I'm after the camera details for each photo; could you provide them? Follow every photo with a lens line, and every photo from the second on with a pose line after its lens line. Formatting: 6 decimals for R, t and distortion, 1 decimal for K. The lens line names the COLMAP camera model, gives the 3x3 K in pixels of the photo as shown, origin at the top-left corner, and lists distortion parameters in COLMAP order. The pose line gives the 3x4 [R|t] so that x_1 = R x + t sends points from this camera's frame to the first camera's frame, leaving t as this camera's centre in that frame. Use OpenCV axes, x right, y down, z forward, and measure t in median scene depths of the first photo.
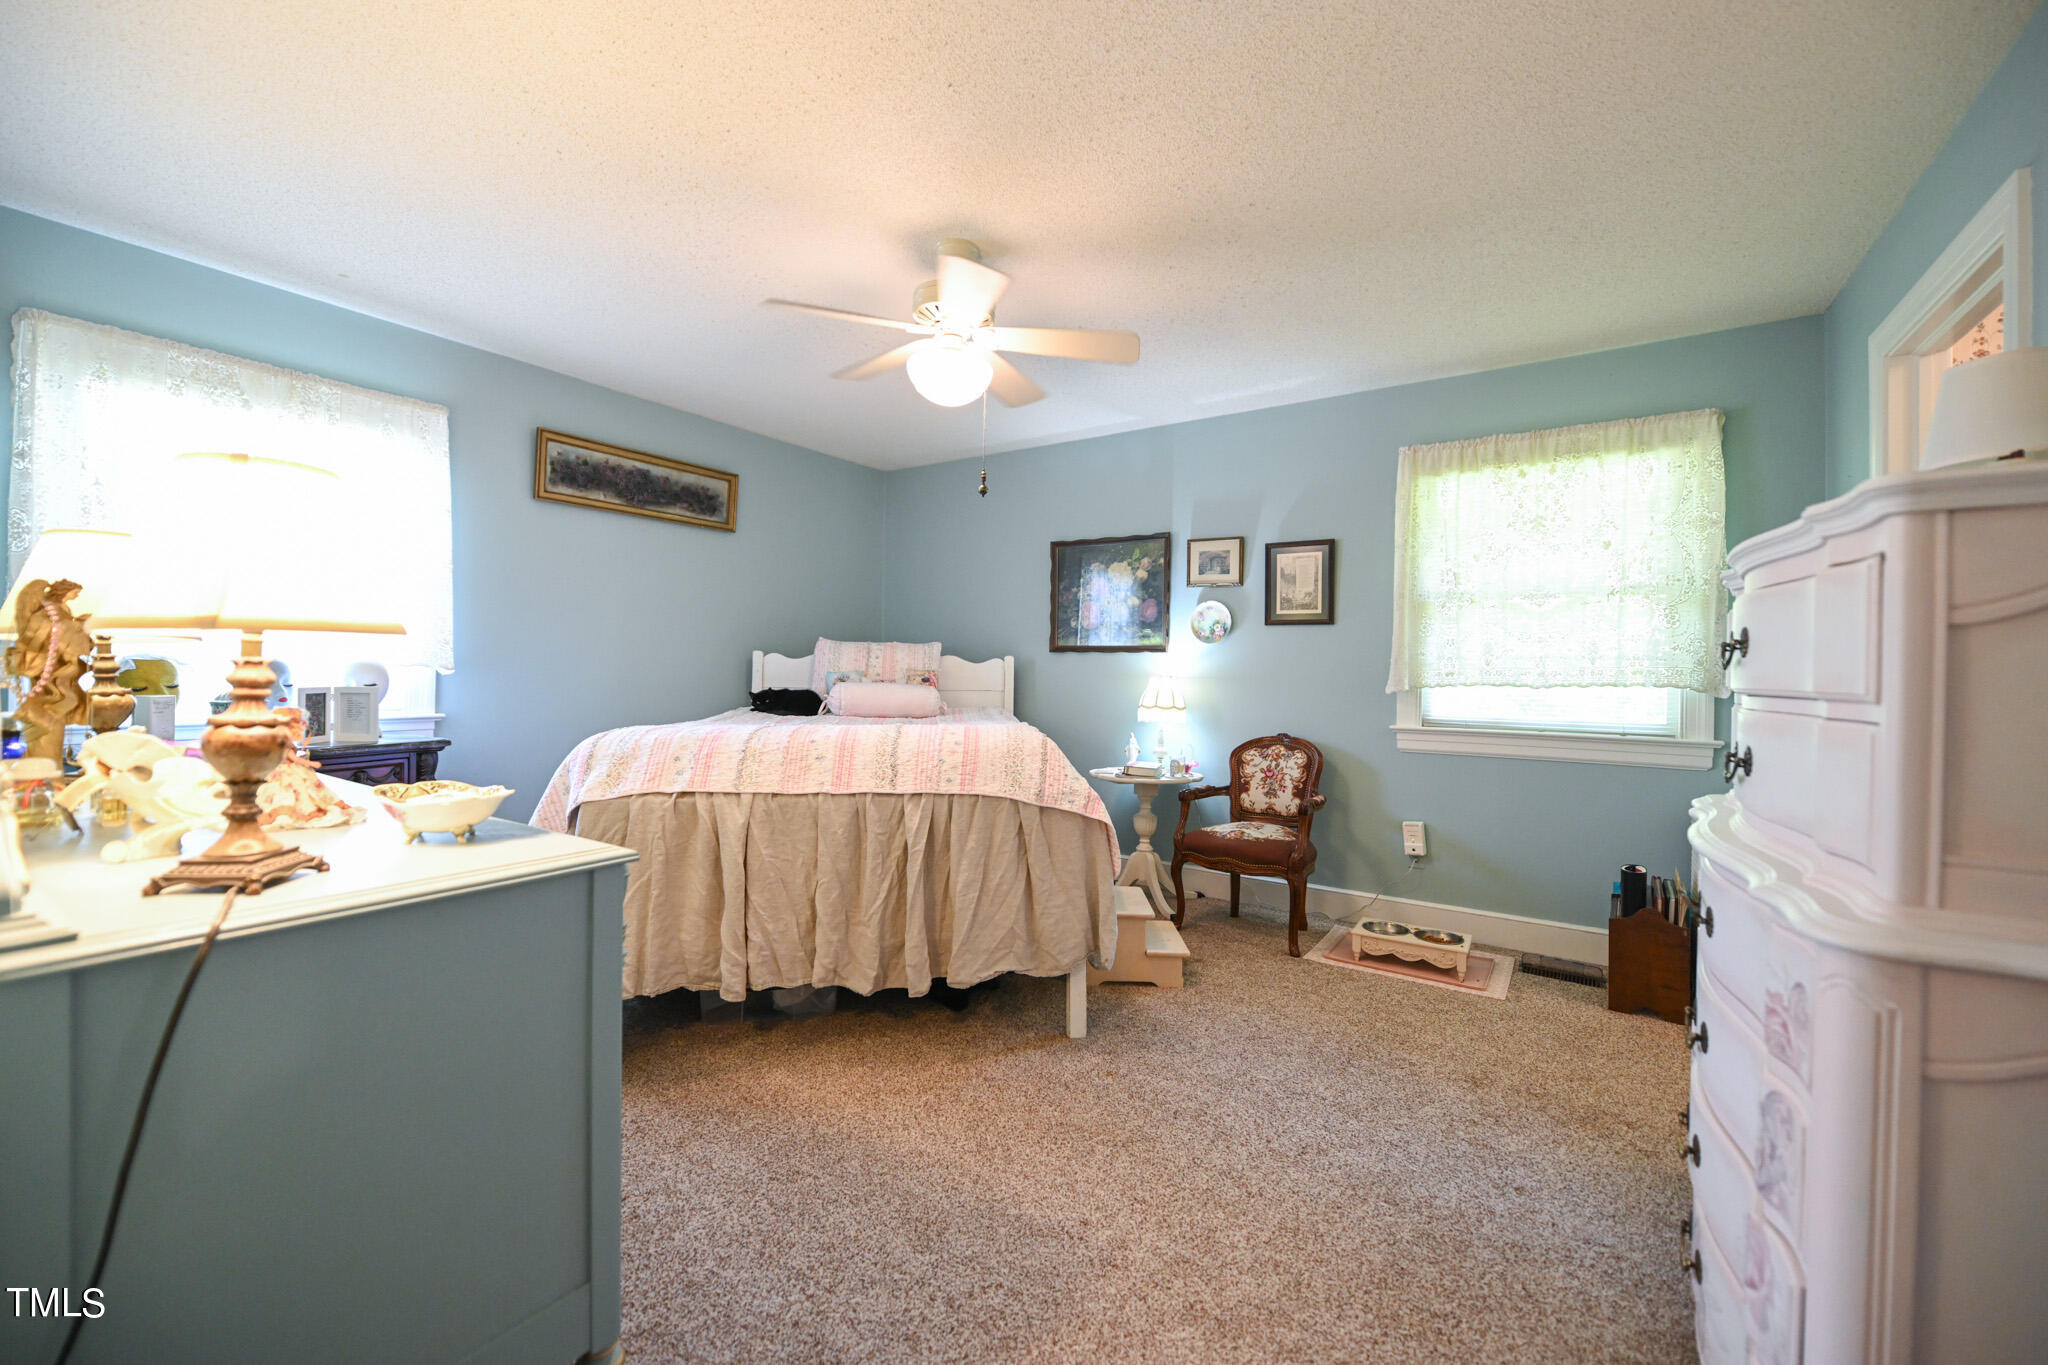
lens RADIAL K [[808.2, 0, 1023.1], [0, 808.2, 669.6], [0, 0, 1]] dist [-0.006886, 0.000046]
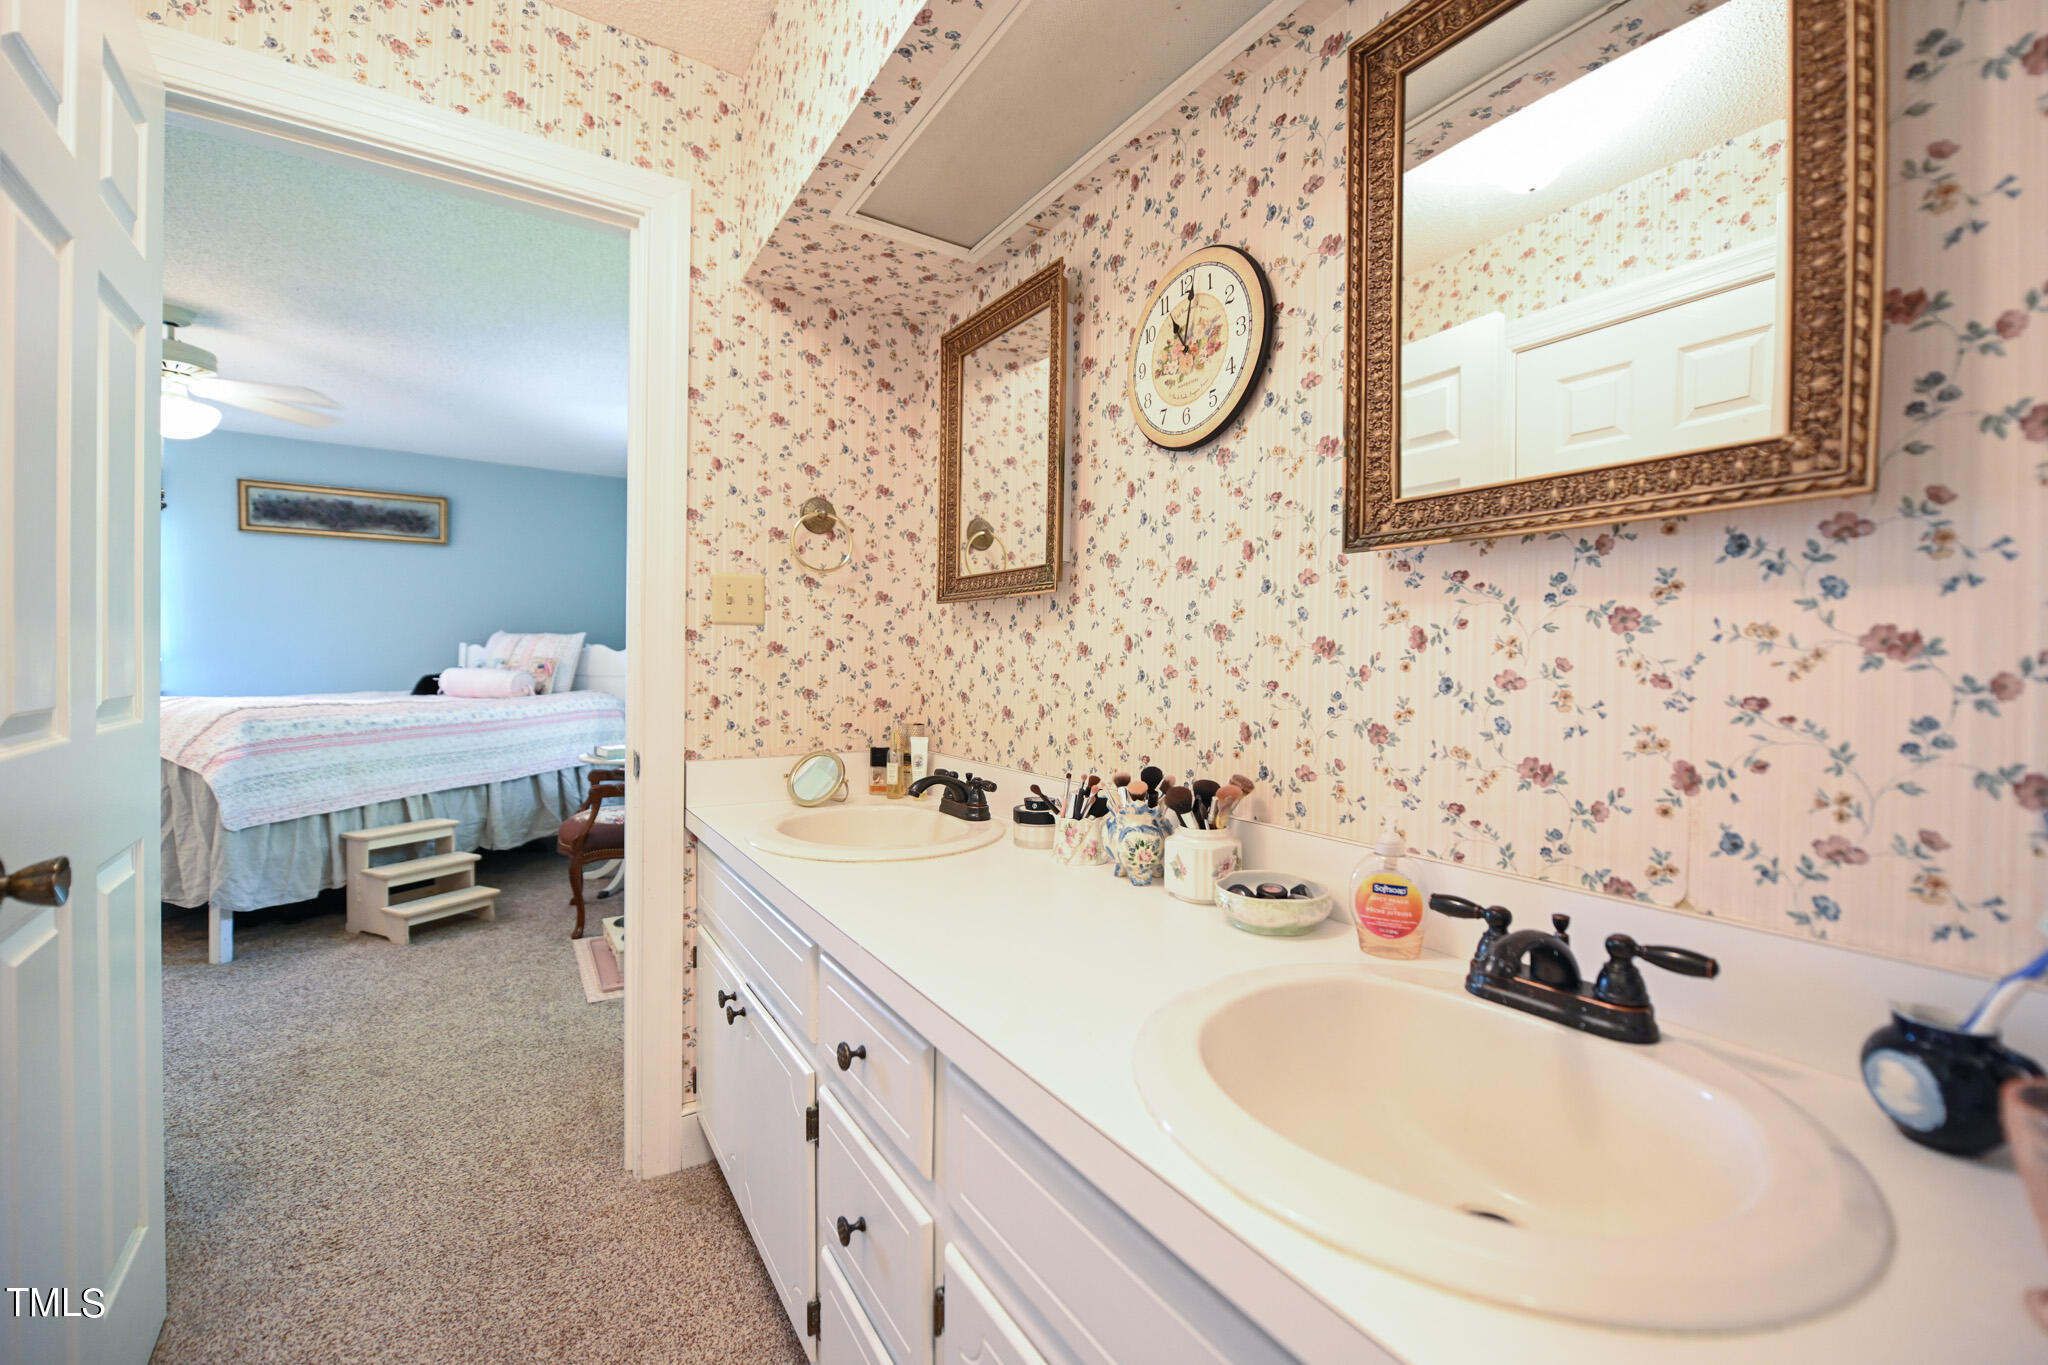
lens RADIAL K [[808.2, 0, 1023.1], [0, 808.2, 669.6], [0, 0, 1]] dist [-0.006886, 0.000046]
pose [[0.924478, -0.000167, -0.381235, 1.043955], [0.002000, 0.999988, 0.004412, 0.014783], [0.381230, -0.004842, 0.924468, 0.241410]]
